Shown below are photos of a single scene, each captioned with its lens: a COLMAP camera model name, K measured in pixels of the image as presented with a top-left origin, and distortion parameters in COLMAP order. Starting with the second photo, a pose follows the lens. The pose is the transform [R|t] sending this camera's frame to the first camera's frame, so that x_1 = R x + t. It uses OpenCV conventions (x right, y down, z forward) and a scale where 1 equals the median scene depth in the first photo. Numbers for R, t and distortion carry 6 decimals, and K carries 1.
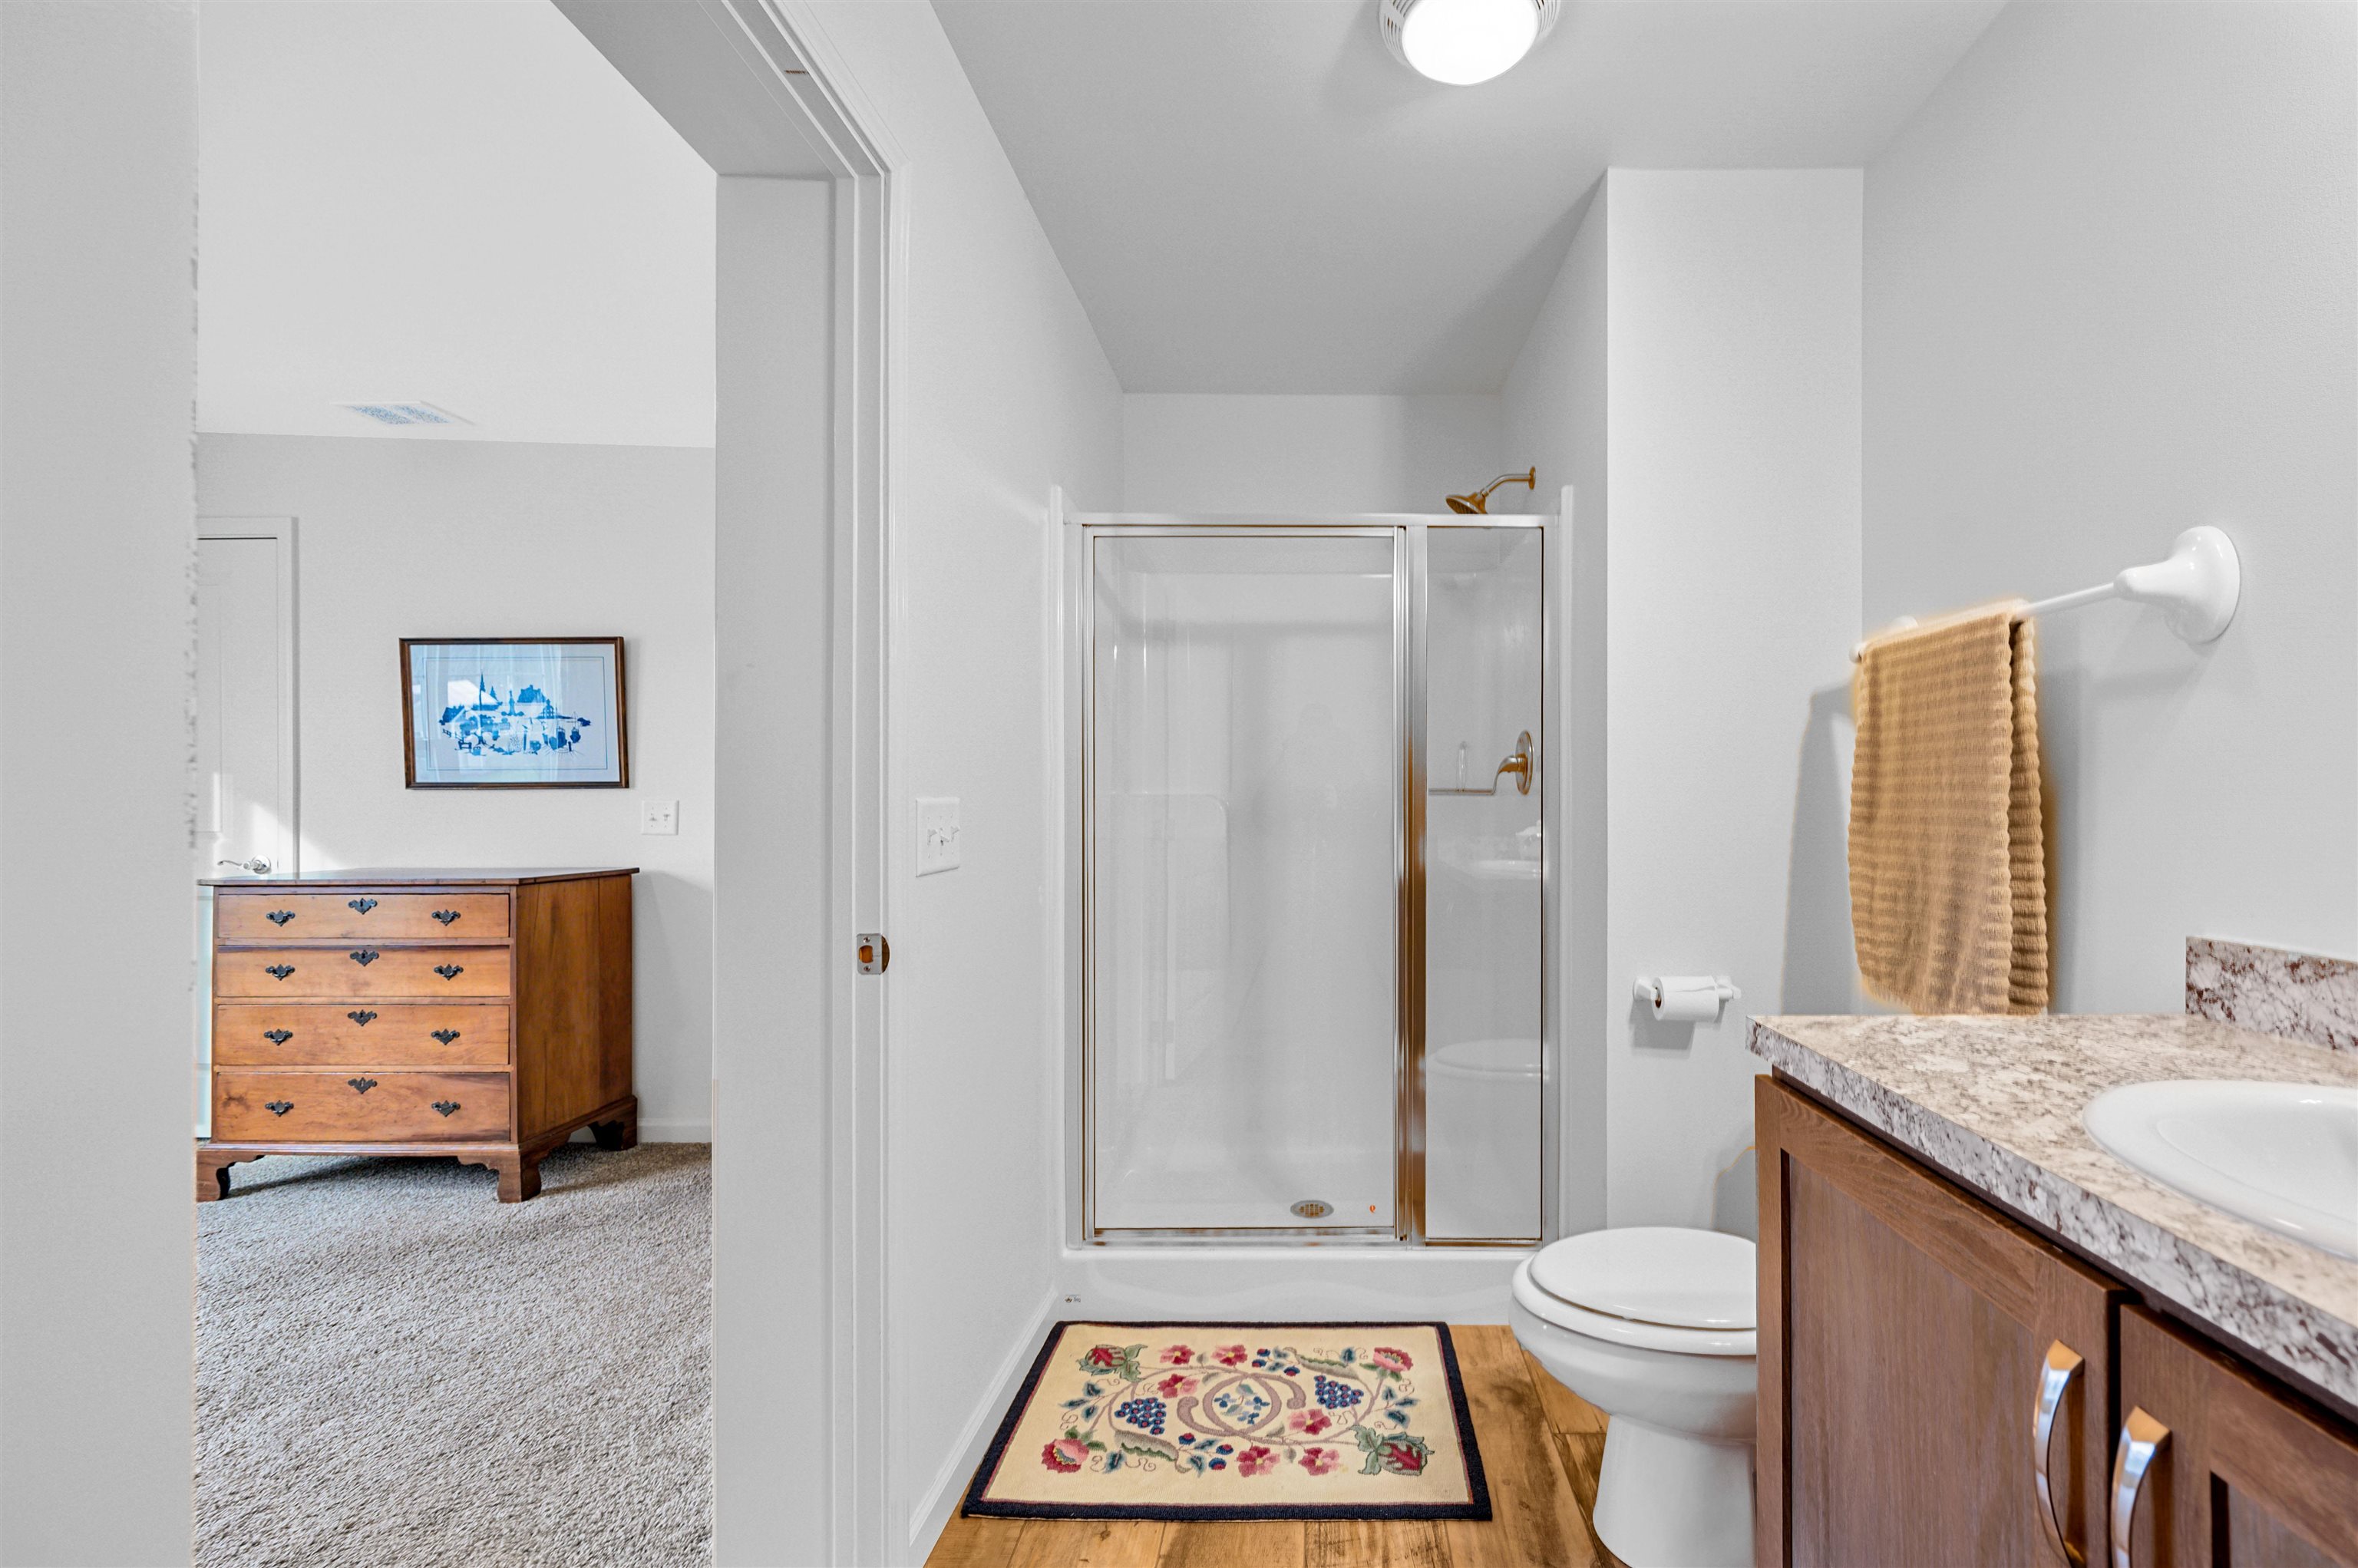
lens RADIAL K [[992.1, 0, 1317.4], [0, 992.1, 787.1], [0, 0, 1]] dist [-0.001157, 0.000024]
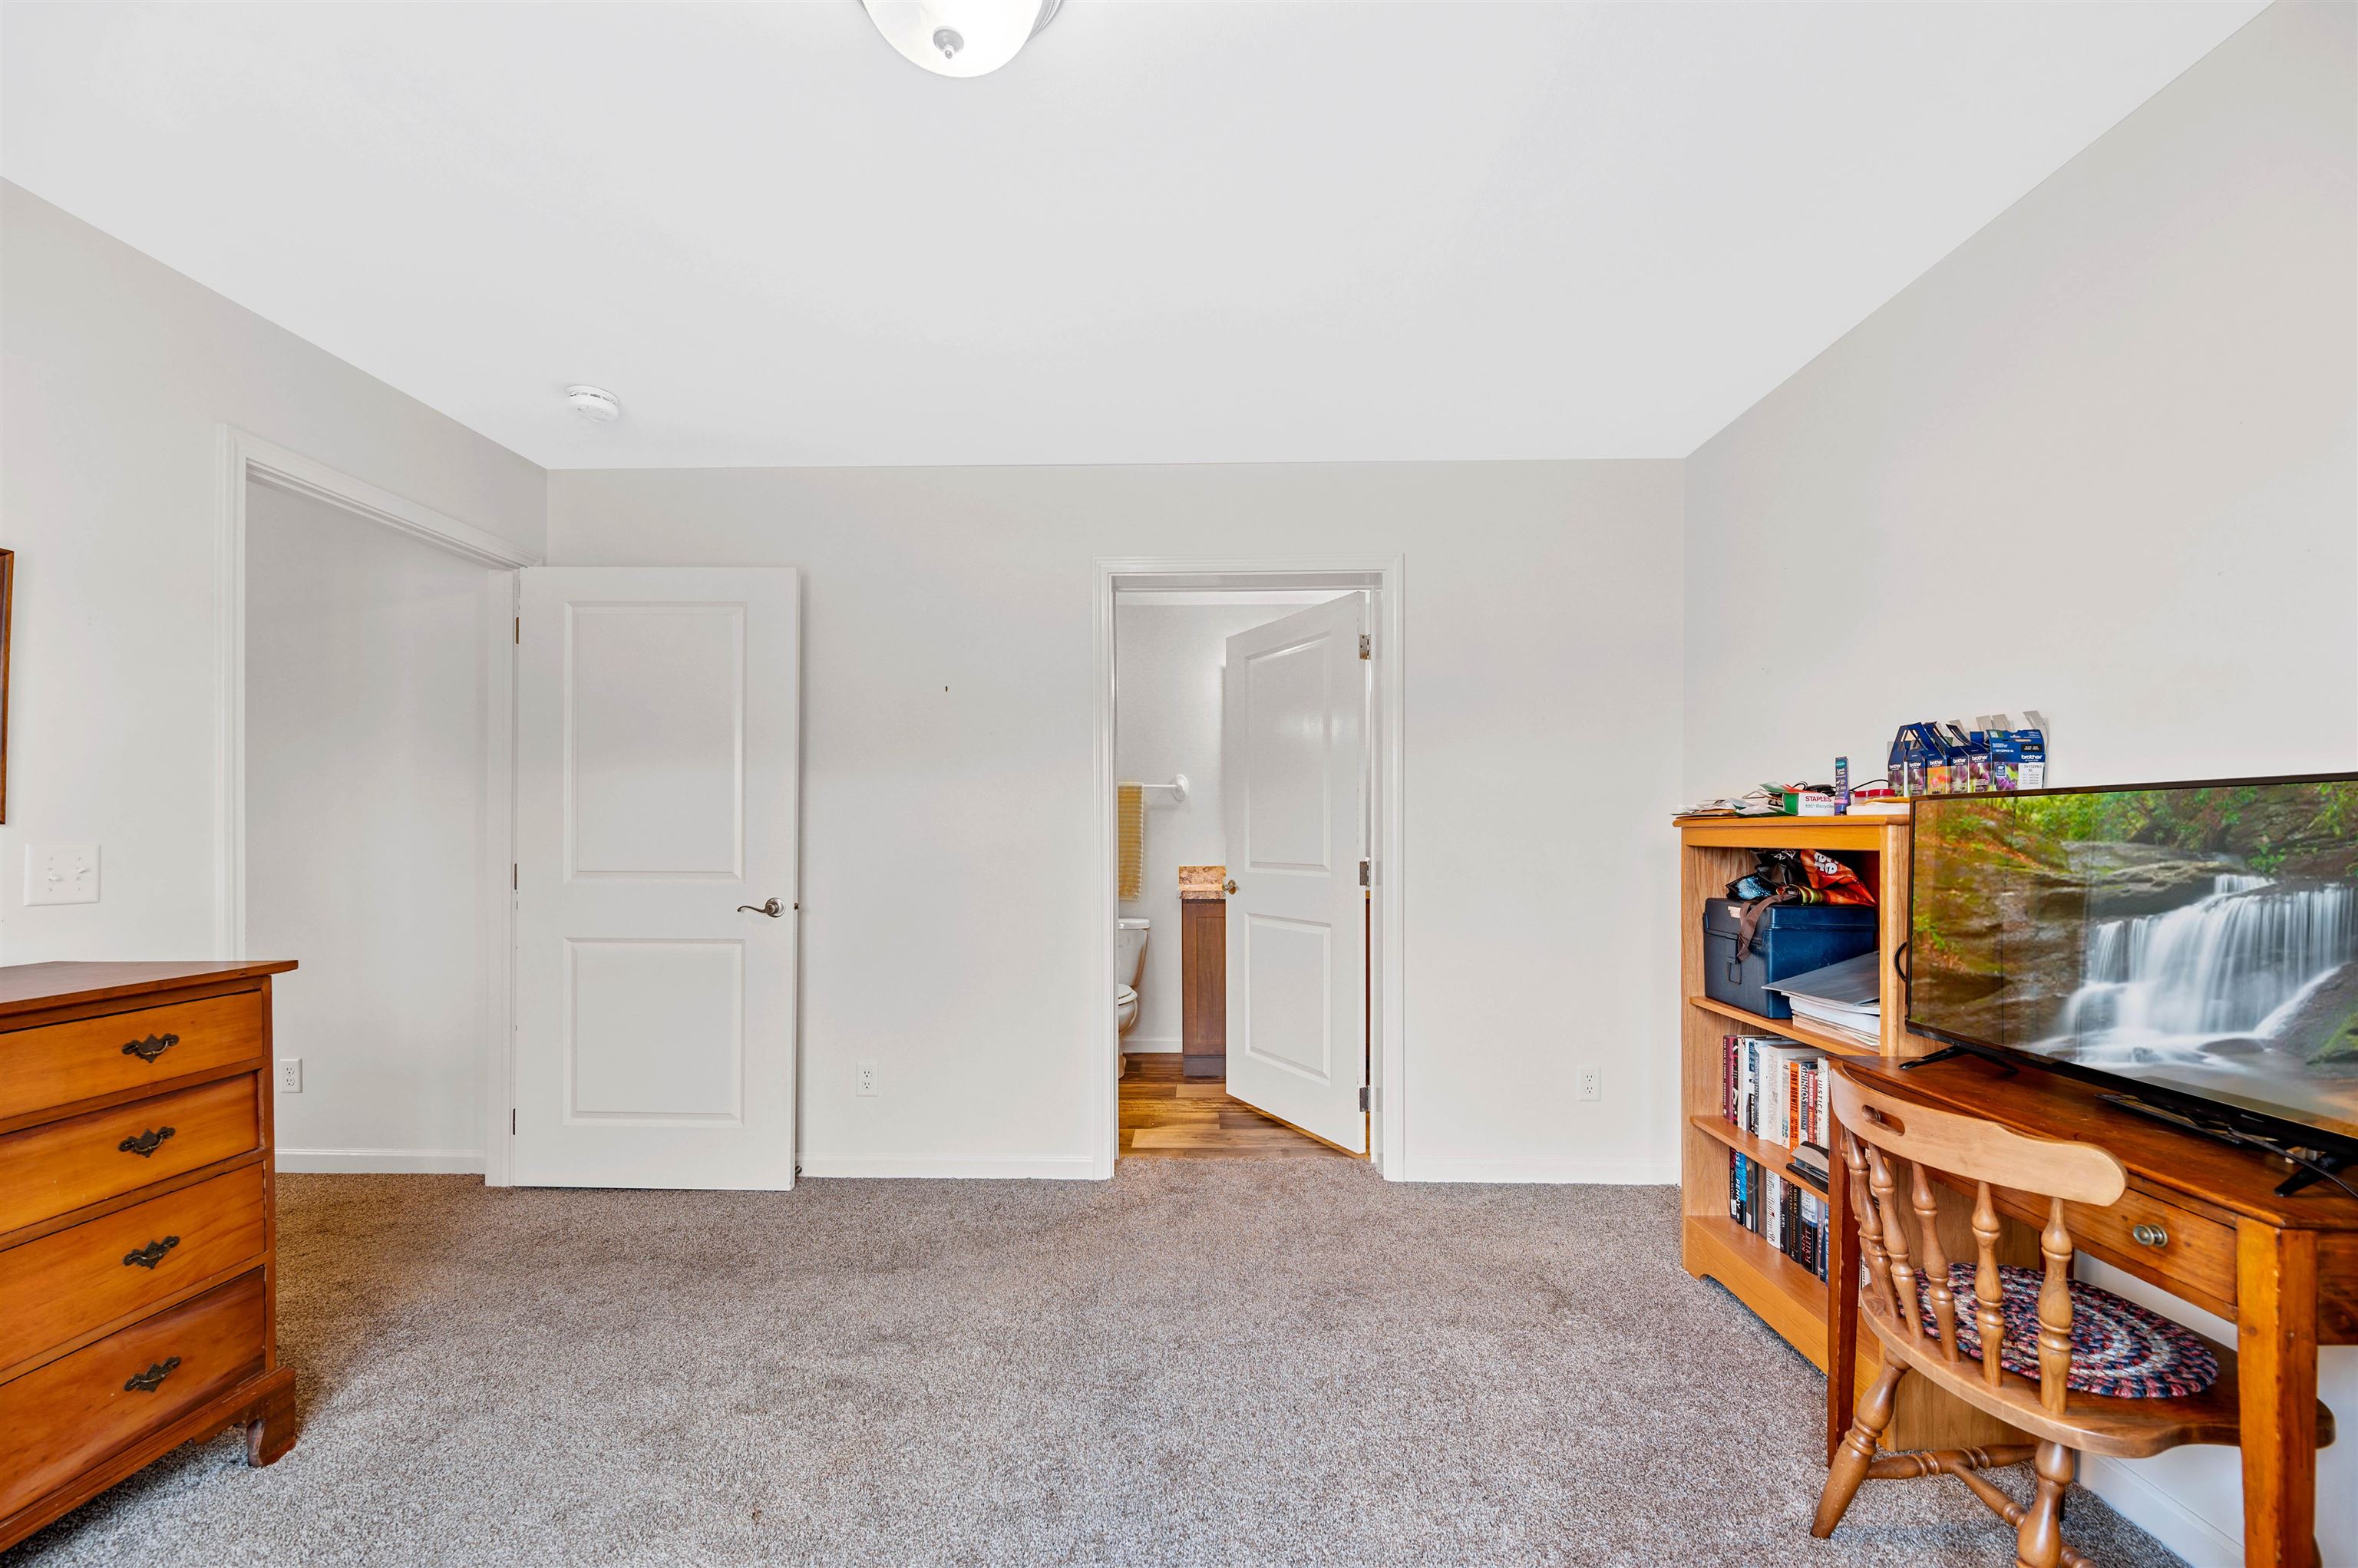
lens RADIAL K [[931.6, 0, 1179.2], [0, 931.6, 813.9], [0, 0, 1]] dist [-0.000073, 0.000226]
pose [[0.022134, 0.022329, 0.999506, -1.414958], [-0.006531, 0.999732, -0.022189, 0.003728], [-0.999734, -0.006036, 0.022274, 0.391003]]
